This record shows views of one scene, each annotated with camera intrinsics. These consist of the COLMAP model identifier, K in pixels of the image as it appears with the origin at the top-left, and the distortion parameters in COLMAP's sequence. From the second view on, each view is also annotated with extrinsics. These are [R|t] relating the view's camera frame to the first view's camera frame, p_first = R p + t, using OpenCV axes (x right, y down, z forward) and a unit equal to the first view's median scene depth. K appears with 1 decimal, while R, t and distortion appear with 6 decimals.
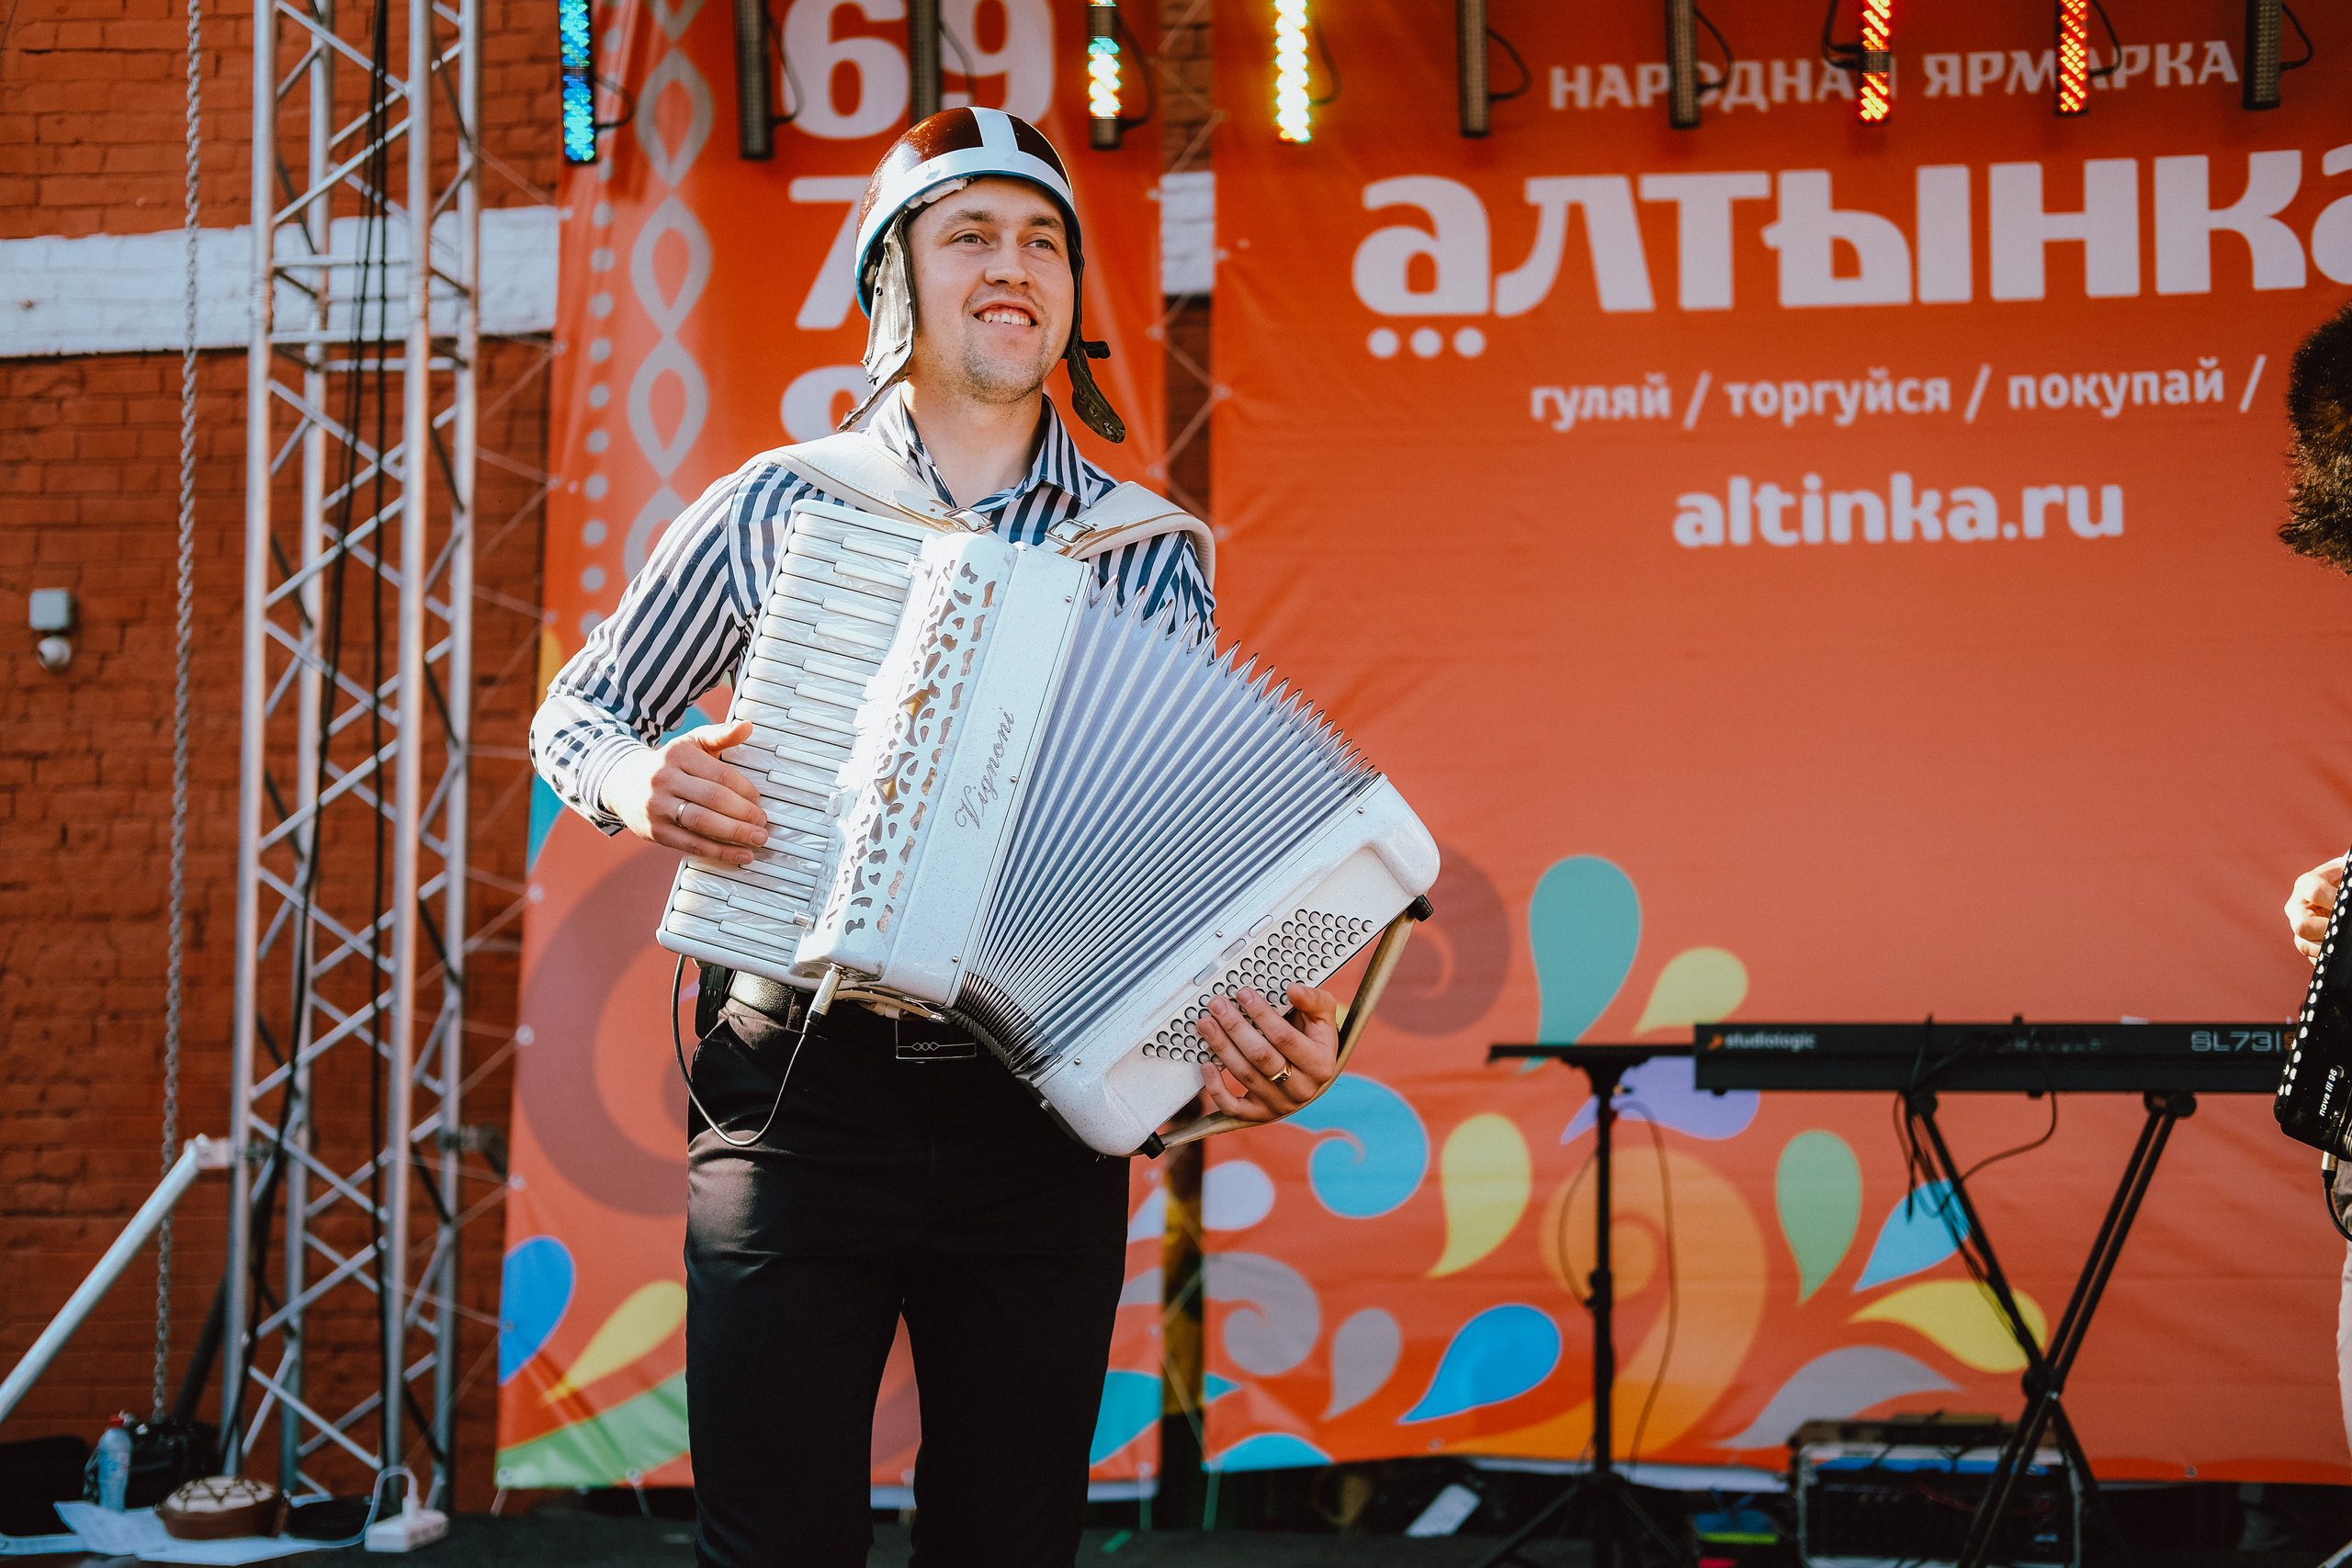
lens RADIAL K [[3580.6, 0, 1154.9], [0, 3580.6, 849.2], [0, 0, 1]] dist [0.027251, 0.000000]
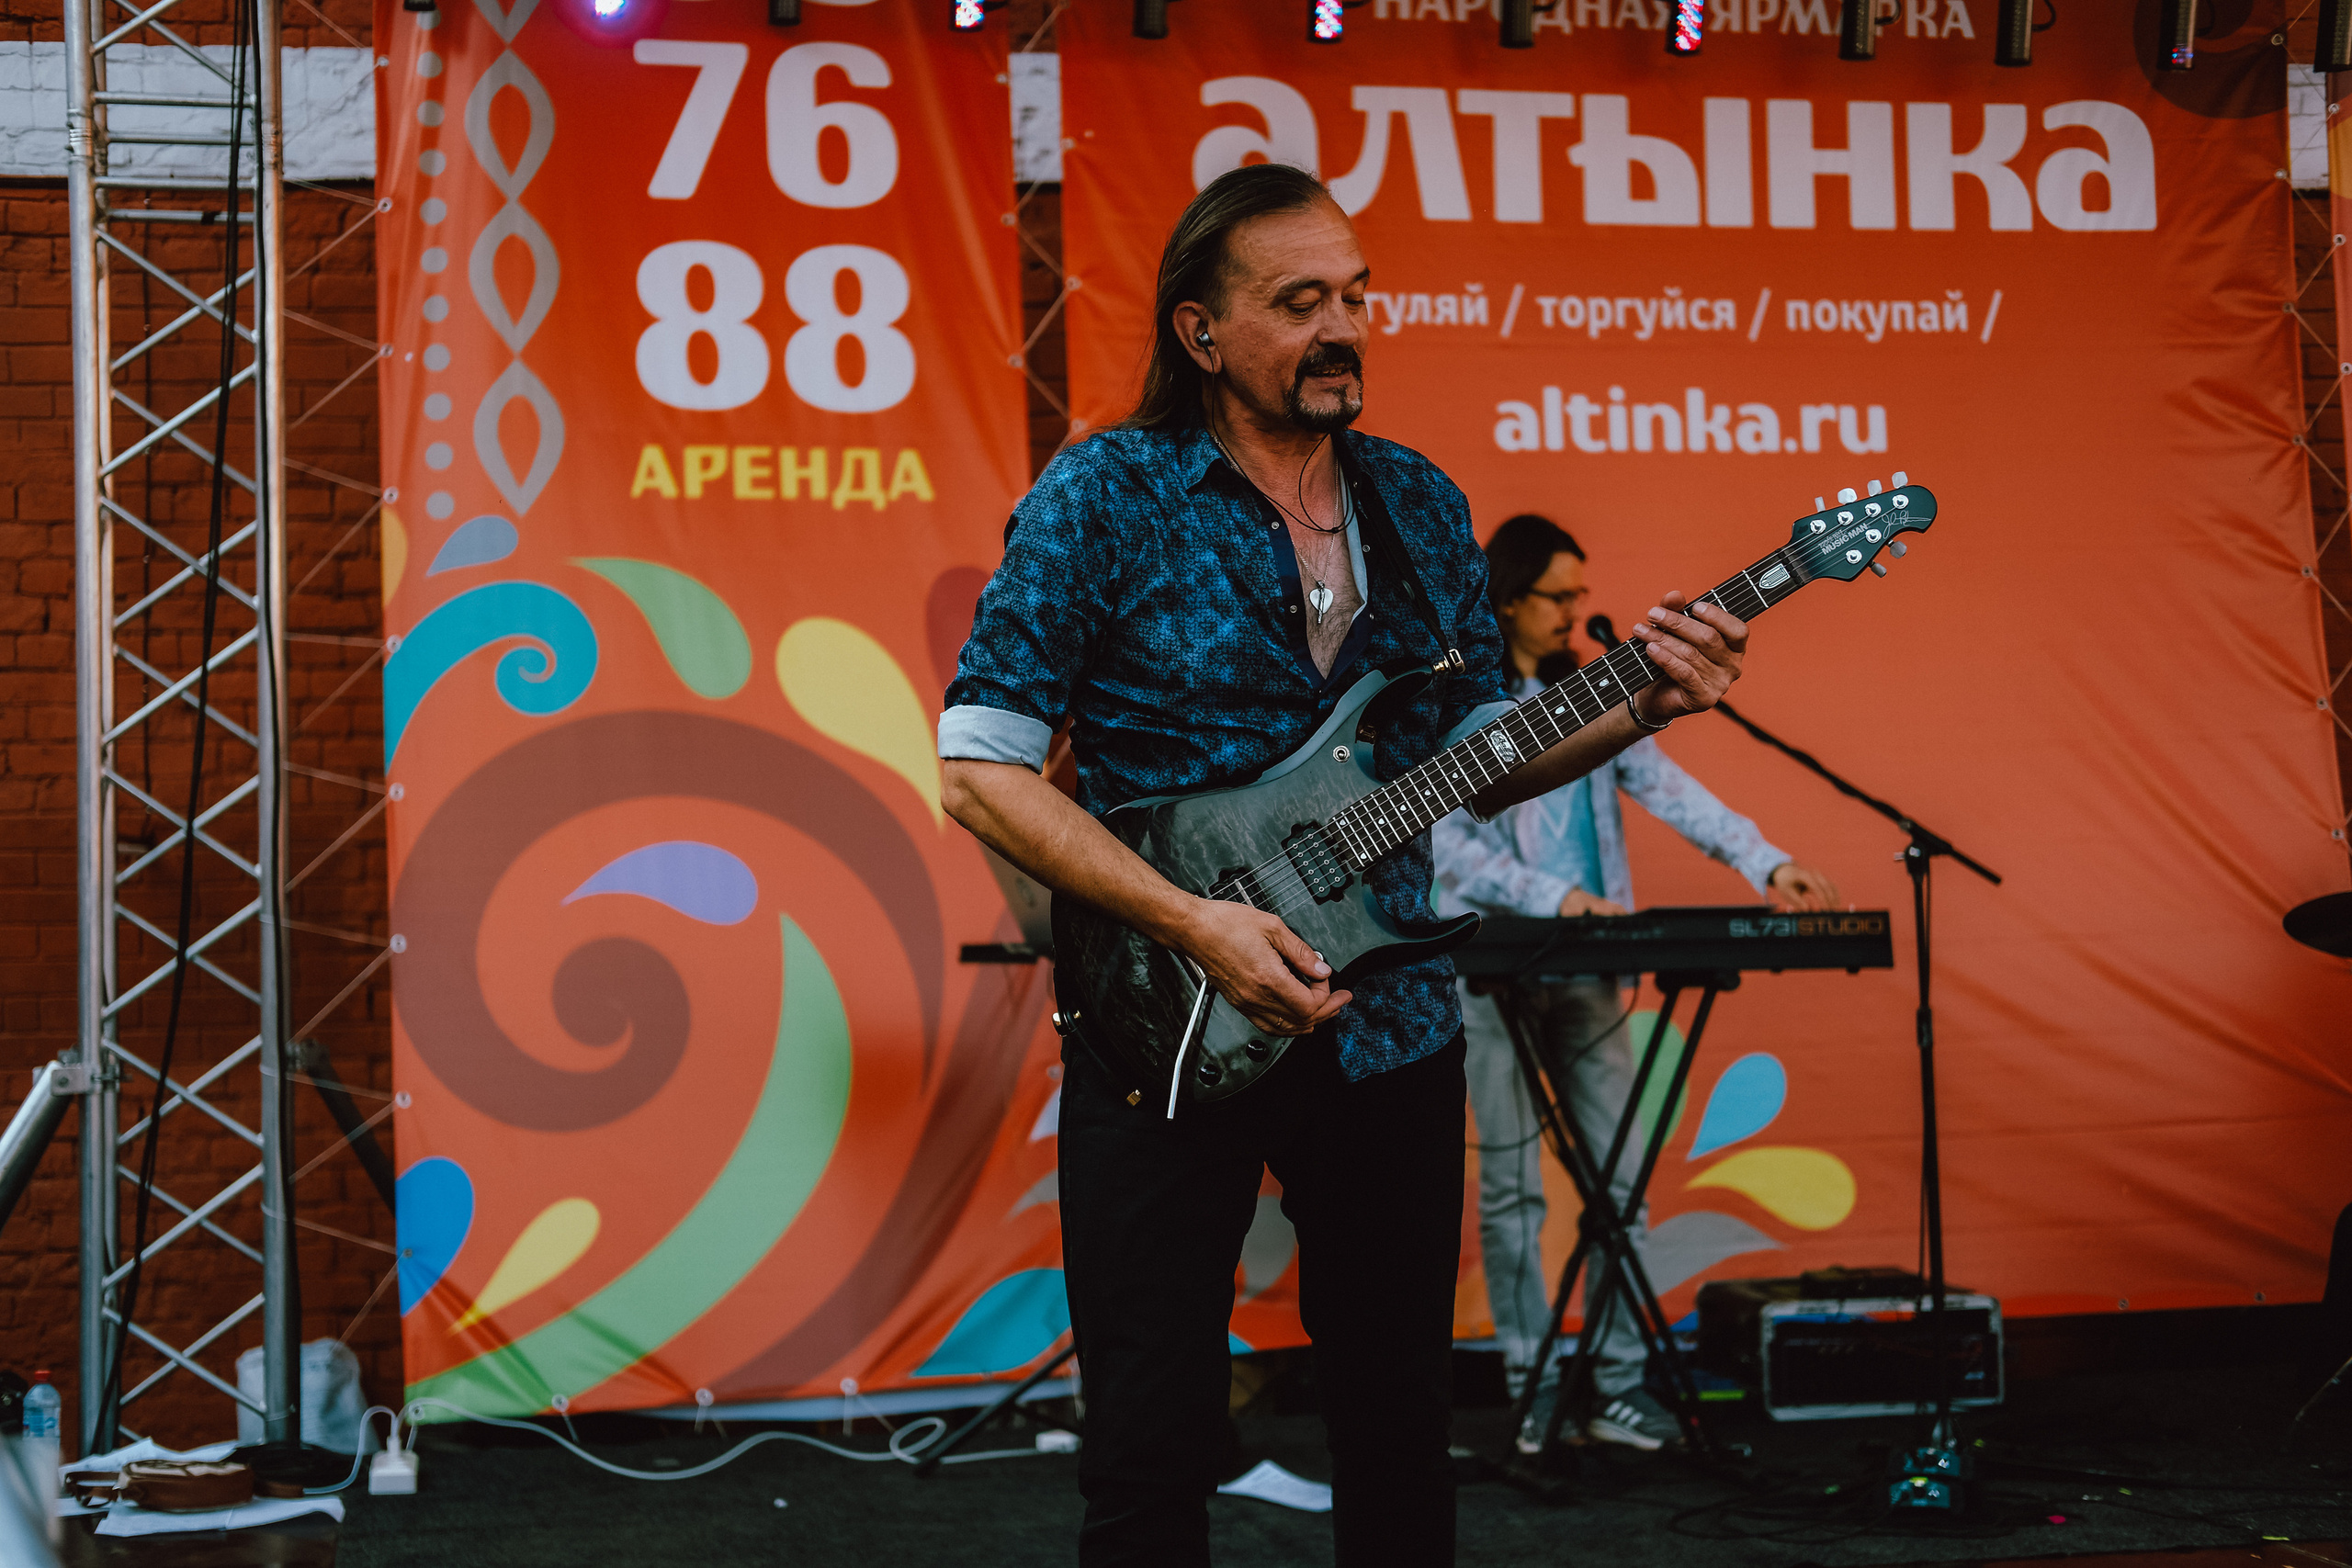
lens RADIAL K [[3580.6, 0, 1101.3], [0, 3580.6, 839.1], [0, 0, 1]] dist [0.027251, 0.000000]
pose [[0.942482, -0.008836, 0.334141, -0.310193], [0.001858, 0.999774, 0.021198, 0.005485], [-0.334252, -0.019358, 0.942285, 0.059745]]
